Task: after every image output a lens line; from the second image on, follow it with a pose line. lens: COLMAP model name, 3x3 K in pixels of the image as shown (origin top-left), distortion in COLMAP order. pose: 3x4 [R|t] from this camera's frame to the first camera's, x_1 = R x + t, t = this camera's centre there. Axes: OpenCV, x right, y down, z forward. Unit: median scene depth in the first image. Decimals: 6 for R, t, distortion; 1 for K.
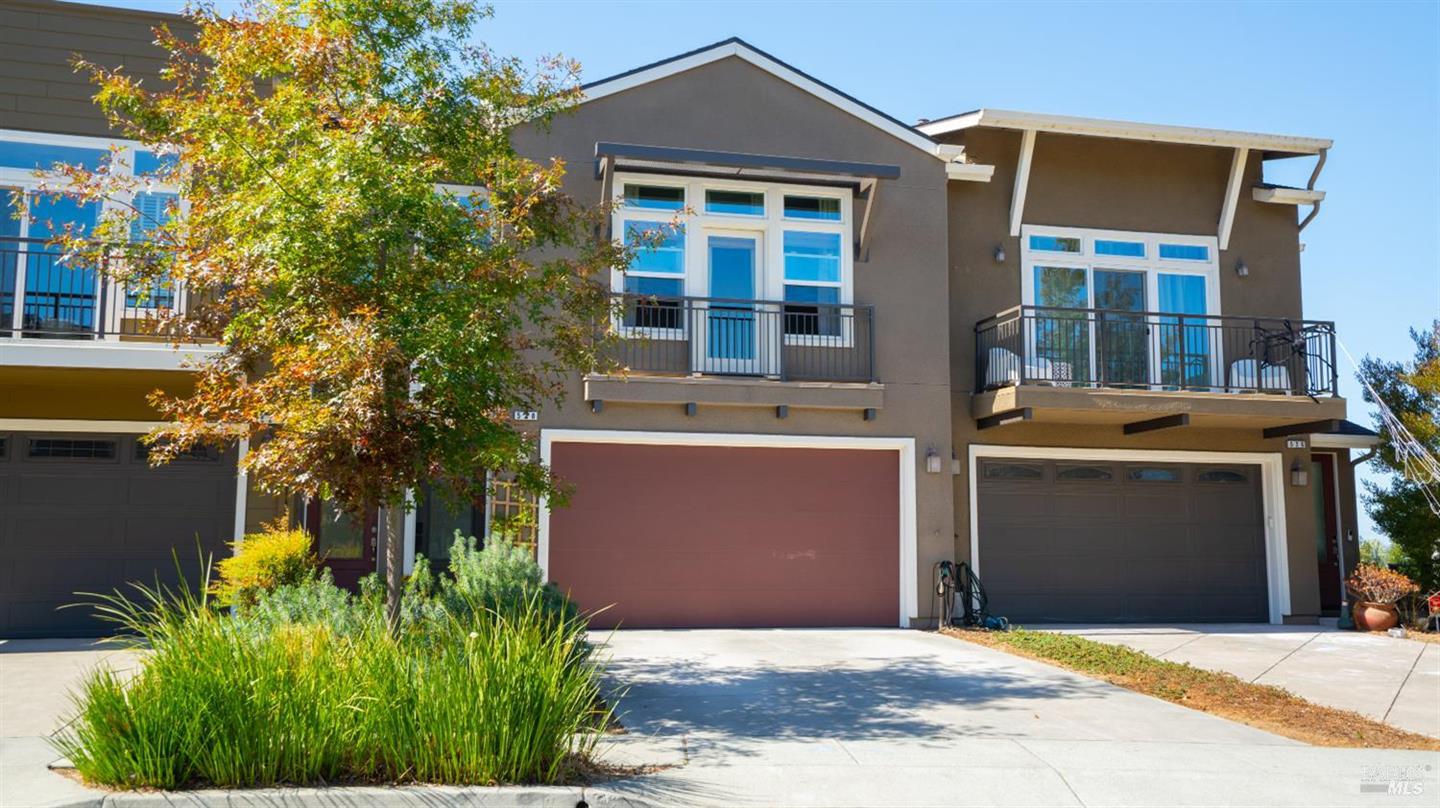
lens RADIAL K [[1277.7, 0, 721.1], [0, 1277.7, 404.0], [0, 0, 1]] dist [0.059671, 0.021661]
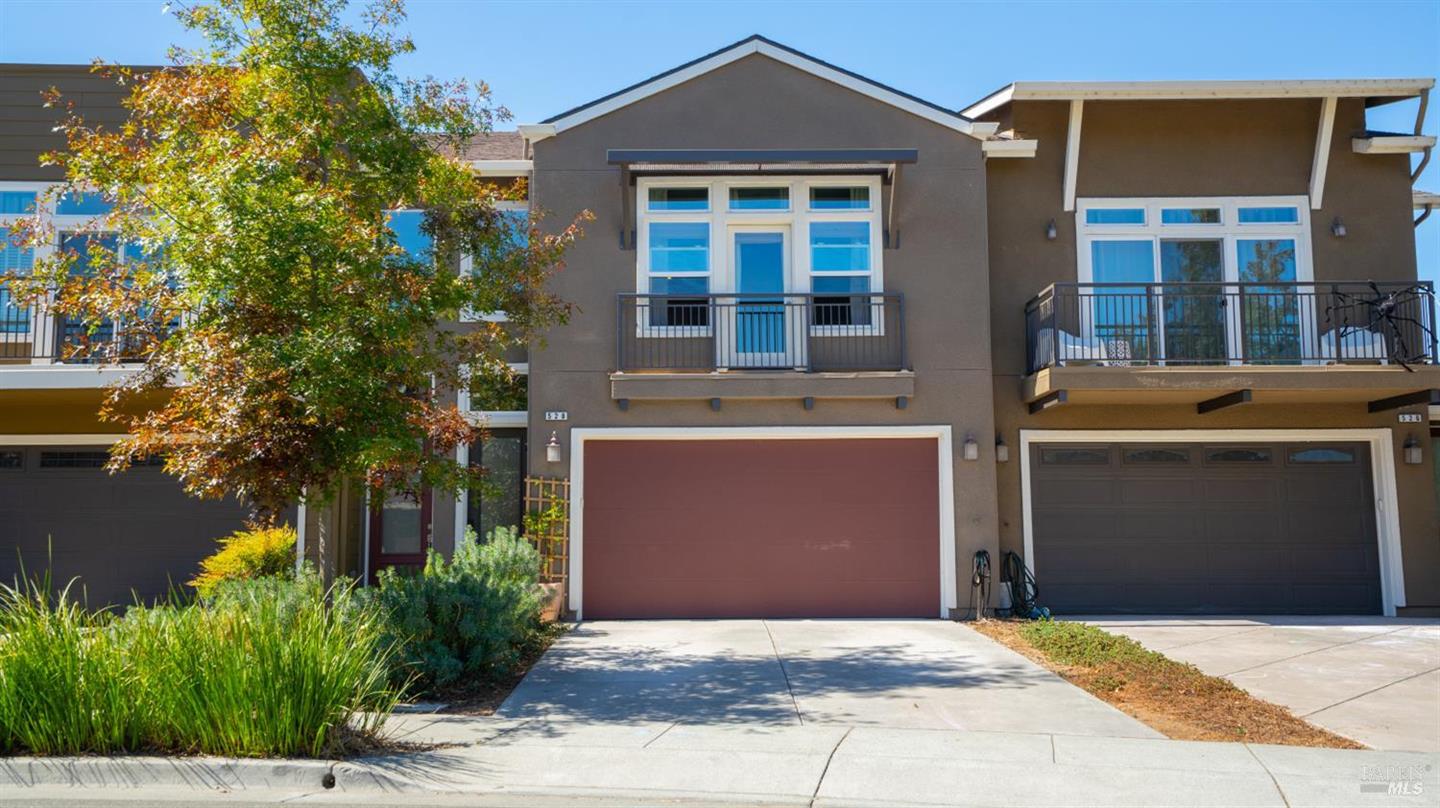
lens RADIAL K [[1277.7, 0, 720.9], [0, 1277.7, 400.2], [0, 0, 1]] dist [0.059671, 0.021661]
pose [[0.974327, -0.036819, -0.222104, 0.199654], [0.036962, 0.999310, -0.003512, 0.004581], [0.222081, -0.004787, 0.975017, 0.006482]]
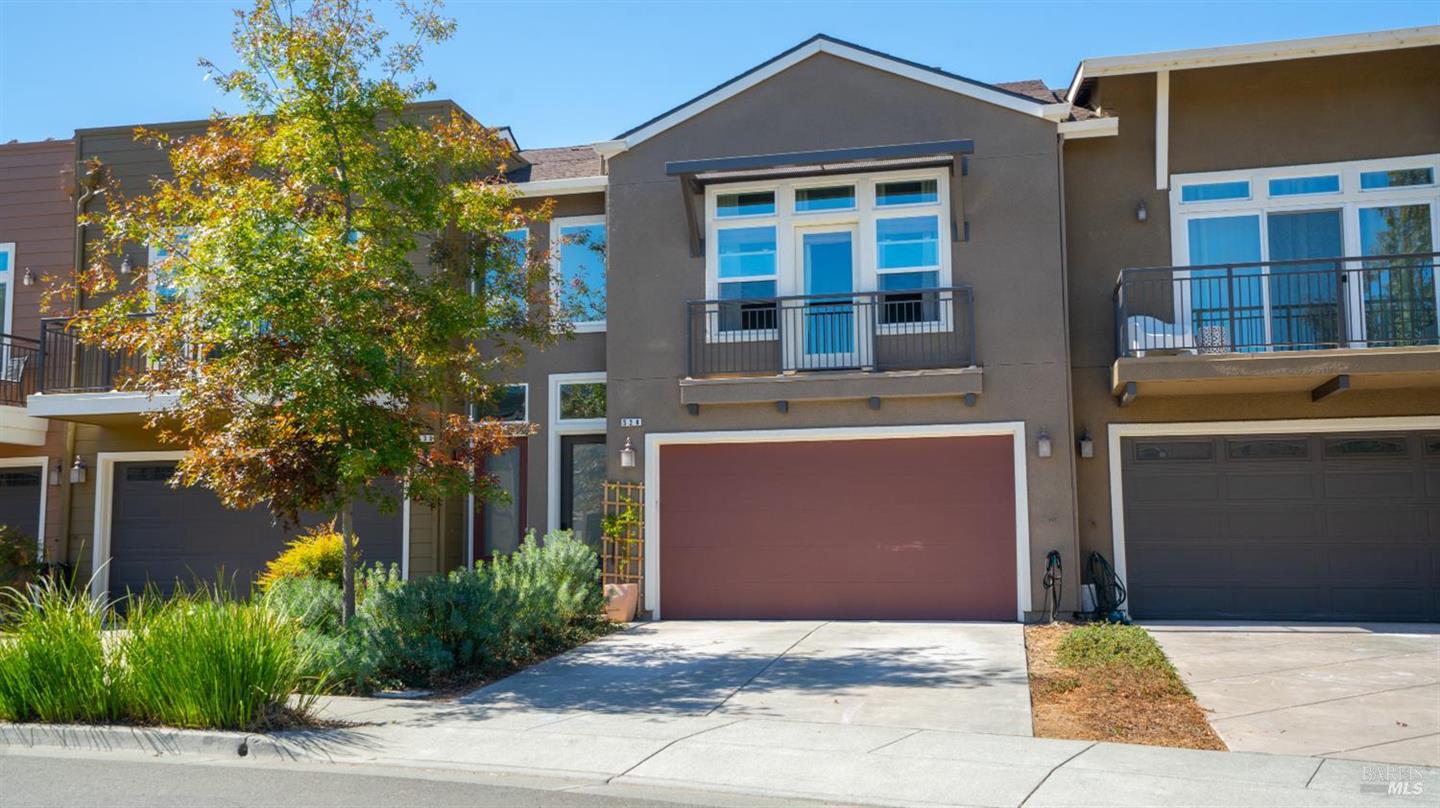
lens RADIAL K [[1347.4, 0, 715.1], [0, 1347.4, 403.4], [0, 0, 1]] dist [0.076771, 0.000000]
pose [[0.895657, -0.062395, -0.440347, 0.390273], [0.064699, 0.997857, -0.009795, 0.008405], [0.440015, -0.019717, 0.897774, 0.004995]]
